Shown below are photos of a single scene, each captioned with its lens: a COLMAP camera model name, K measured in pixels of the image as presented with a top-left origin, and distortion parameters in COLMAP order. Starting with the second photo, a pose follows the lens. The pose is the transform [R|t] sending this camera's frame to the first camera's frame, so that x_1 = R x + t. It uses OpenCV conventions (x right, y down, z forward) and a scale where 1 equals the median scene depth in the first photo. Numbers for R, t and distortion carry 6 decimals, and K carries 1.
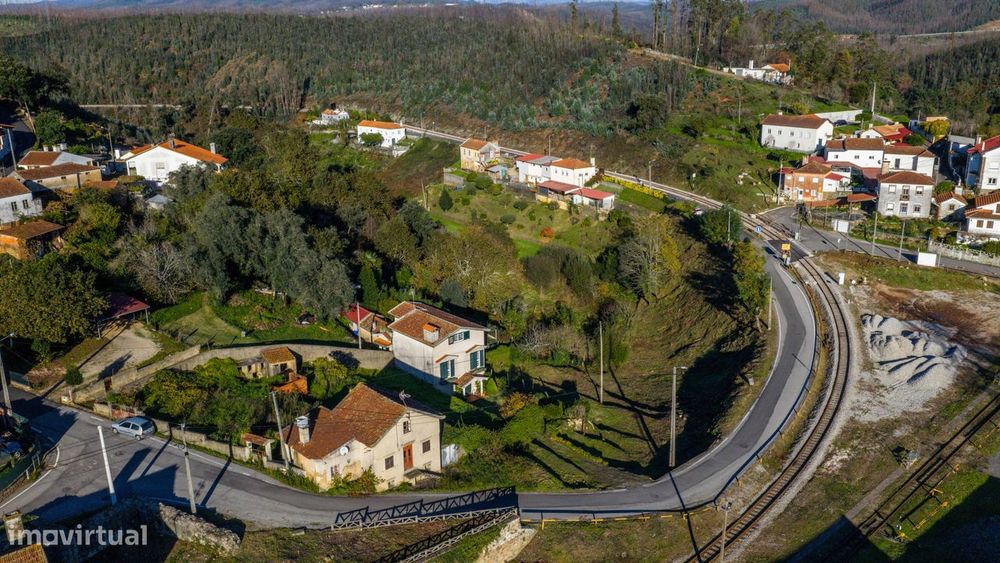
lens RADIAL K [[835.5, 0, 501.7], [0, 835.5, 282.4], [0, 0, 1]] dist [0.005291, -0.026375]
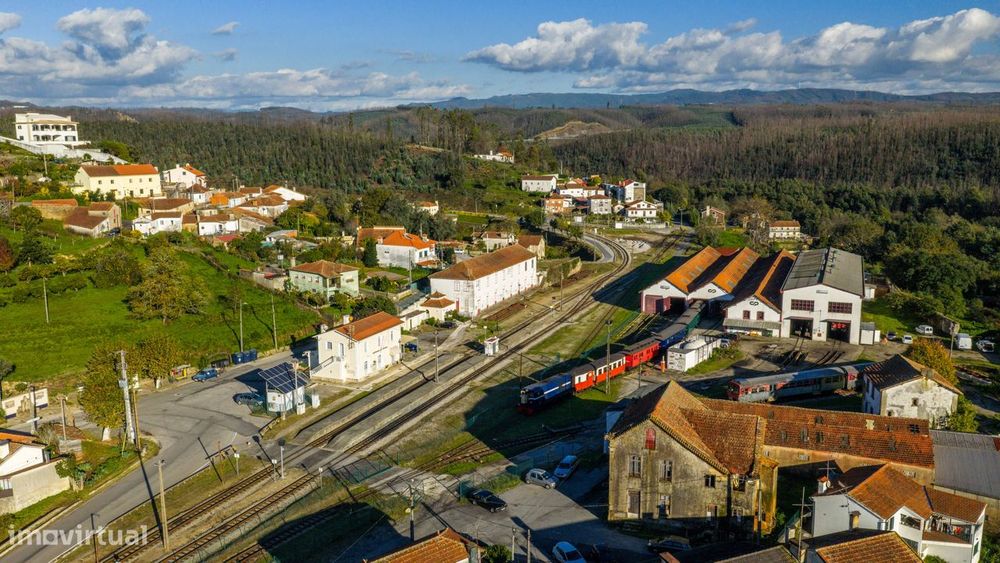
lens RADIAL K [[835.5, 0, 502.8], [0, 835.5, 281.3], [0, 0, 1]] dist [0.005291, -0.026375]
pose [[0.882168, -0.068655, 0.465904, -0.743466], [0.124381, 0.988154, -0.089897, 0.245494], [-0.454213, 0.137254, 0.880257, -0.771843]]
